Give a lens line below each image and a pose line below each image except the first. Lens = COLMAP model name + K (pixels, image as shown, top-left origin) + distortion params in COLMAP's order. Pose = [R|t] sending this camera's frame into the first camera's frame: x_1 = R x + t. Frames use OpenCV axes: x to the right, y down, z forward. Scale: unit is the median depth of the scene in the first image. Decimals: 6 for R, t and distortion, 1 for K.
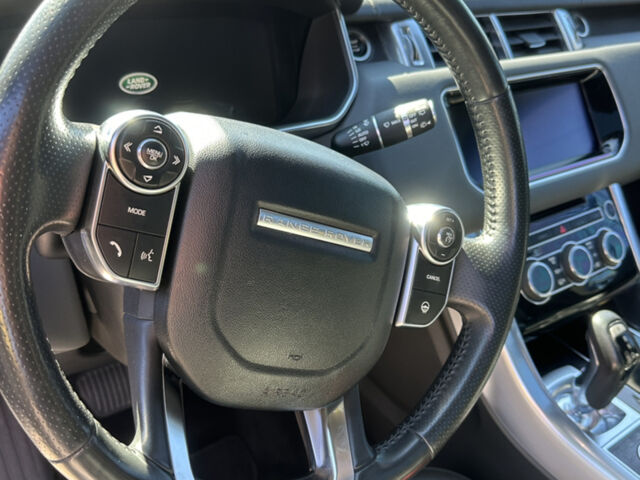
lens RADIAL K [[615.5, 0, 320.0], [0, 615.5, 240.0], [0, 0, 1]] dist [0.063959, -0.130422]
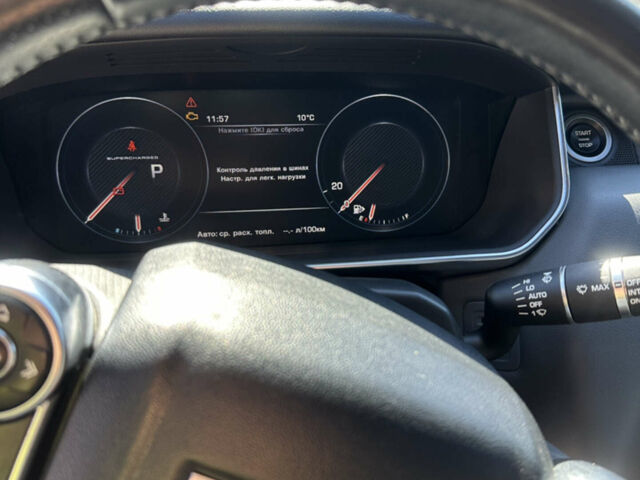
lens RADIAL K [[615.5, 0, 320.0], [0, 615.5, 240.0], [0, 0, 1]] dist [0.063959, -0.130422]
pose [[0.893082, 0.158361, -0.421101, 0.125103], [-0.189684, 0.981282, -0.033263, -0.164780], [0.407951, 0.109583, 0.906404, 0.367819]]
